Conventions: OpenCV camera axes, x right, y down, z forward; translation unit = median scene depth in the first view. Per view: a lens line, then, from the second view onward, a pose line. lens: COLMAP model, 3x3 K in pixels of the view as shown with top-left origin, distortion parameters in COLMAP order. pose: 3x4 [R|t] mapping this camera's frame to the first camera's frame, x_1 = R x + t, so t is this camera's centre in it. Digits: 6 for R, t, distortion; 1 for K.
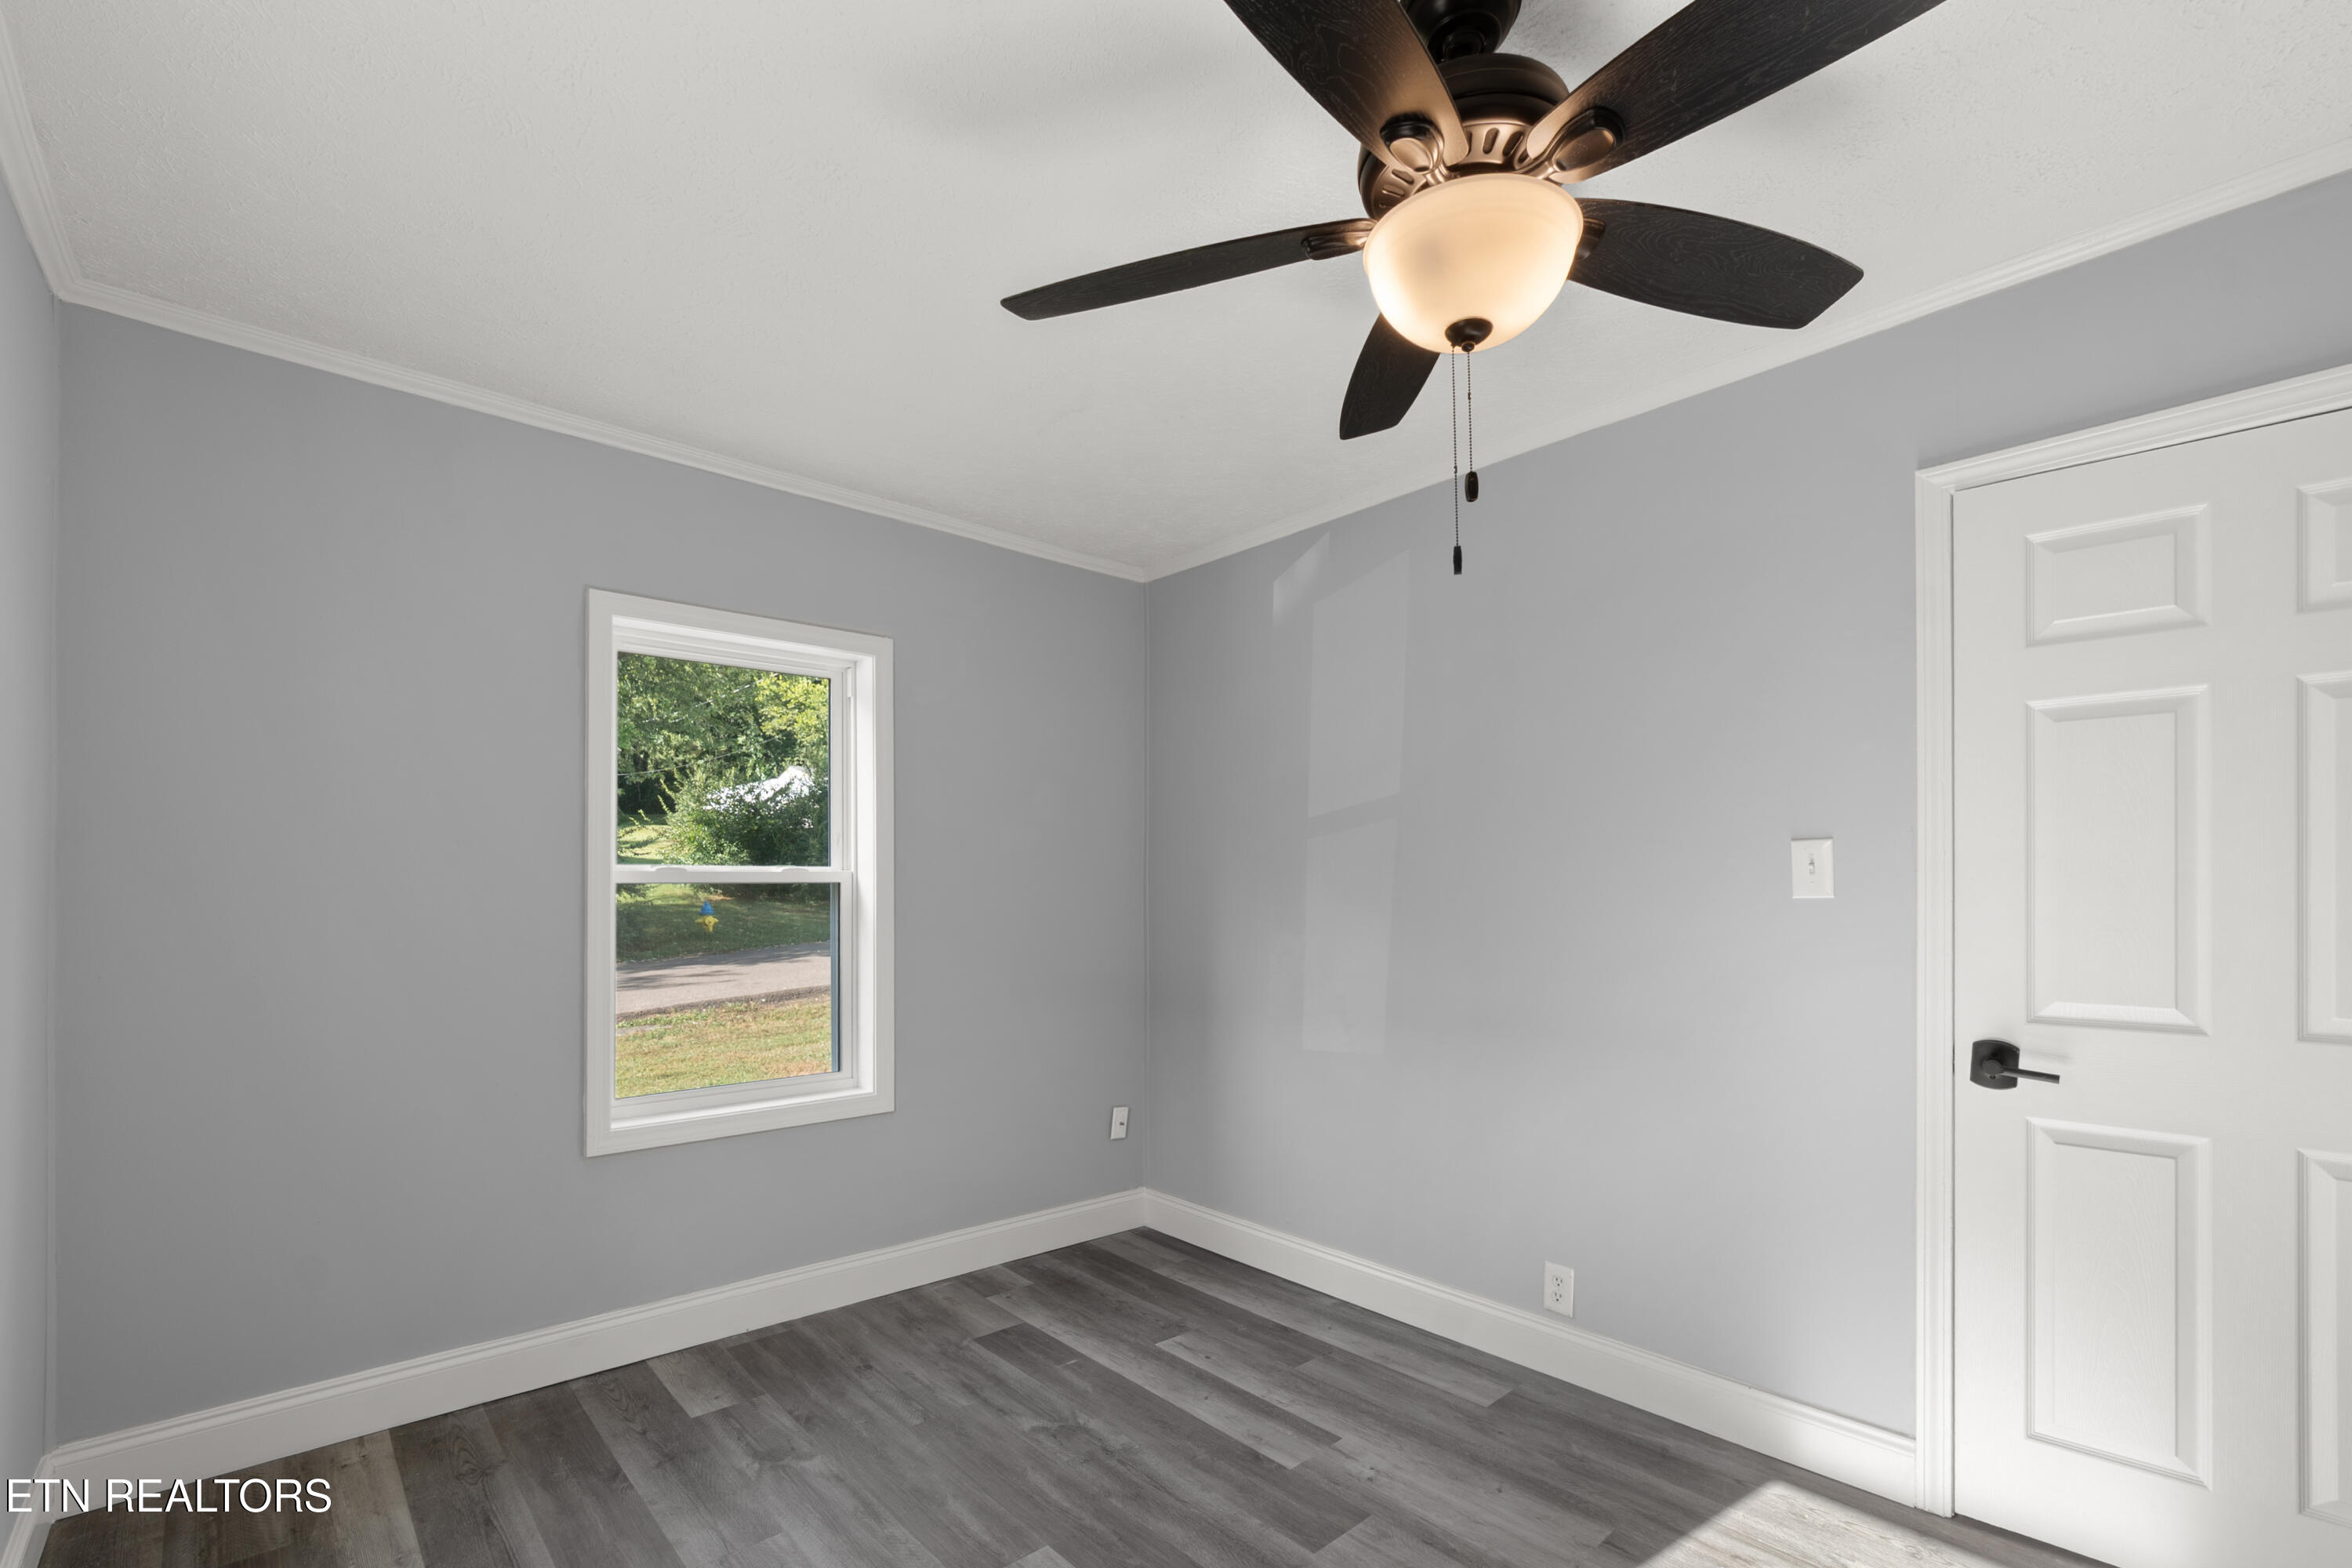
lens RADIAL K [[1054.4, 0, 1173.9], [0, 1054.4, 874.7], [0, 0, 1]] dist [-0.000841, 0.000424]
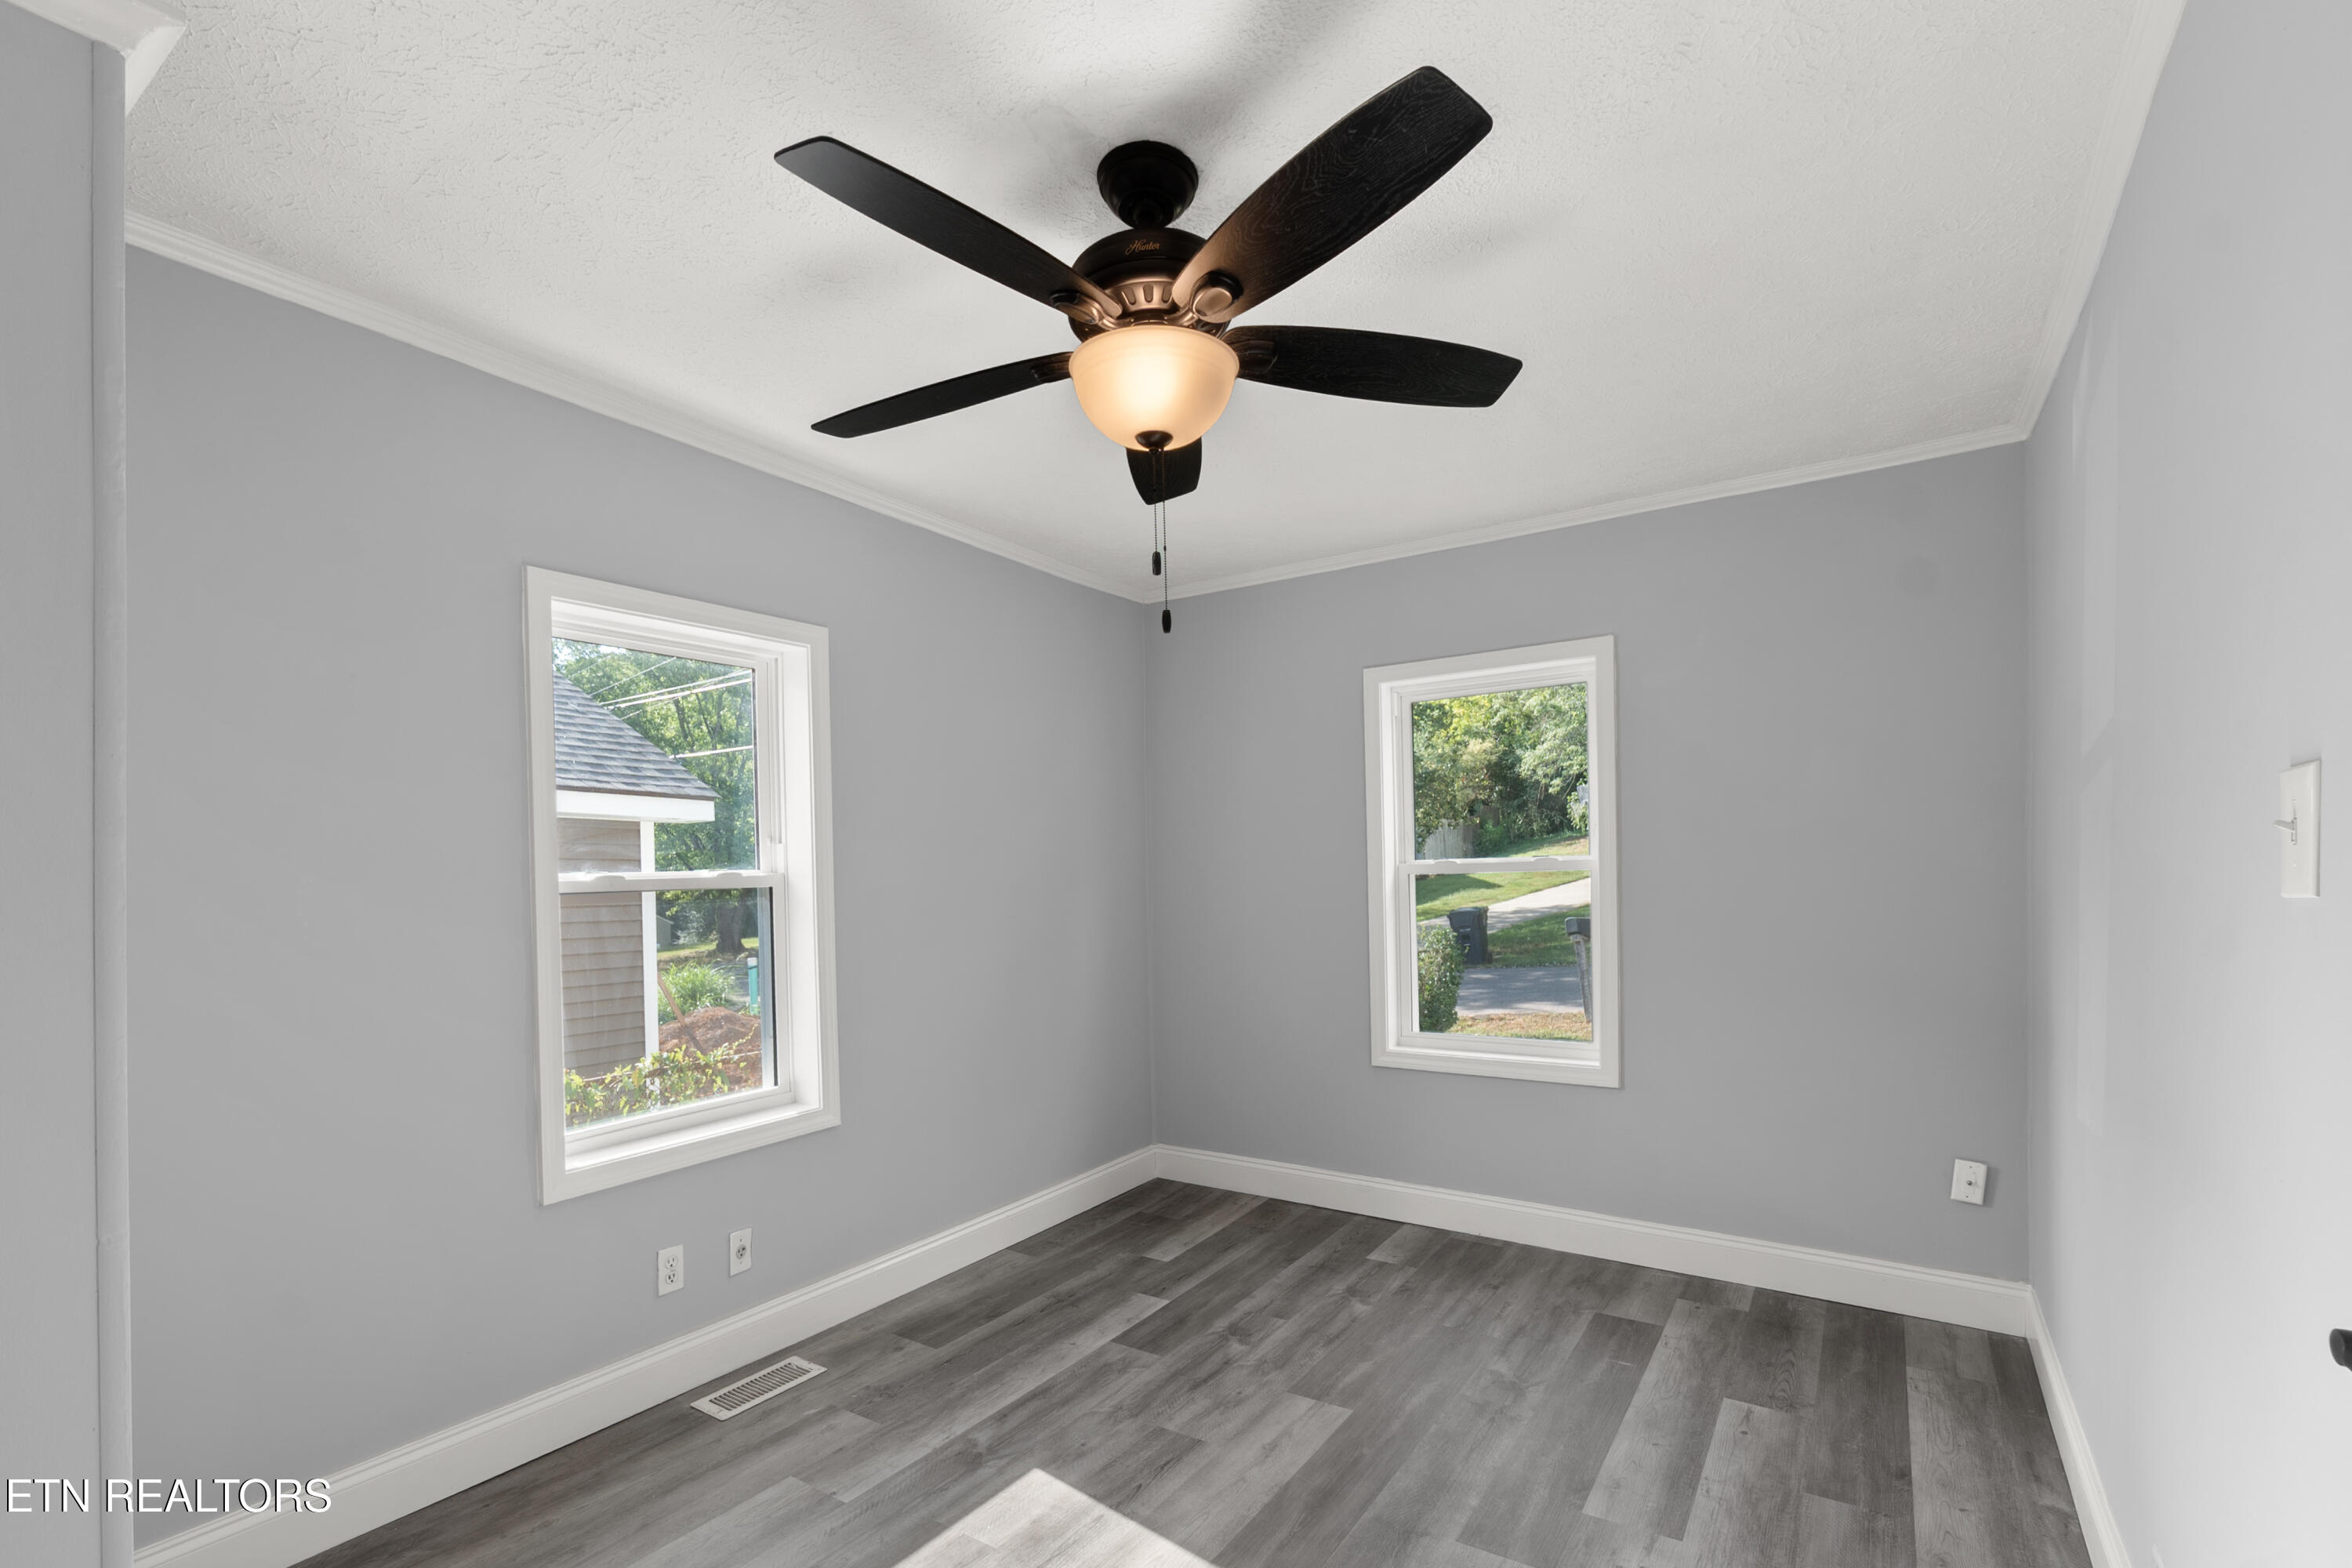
lens RADIAL K [[1054.4, 0, 1173.9], [0, 1054.4, 874.7], [0, 0, 1]] dist [-0.000841, 0.000424]
pose [[0.252688, -0.015610, -0.967422, 0.730730], [0.019578, 0.999748, -0.011018, 0.019280], [0.967350, -0.016156, 0.252930, 0.364831]]
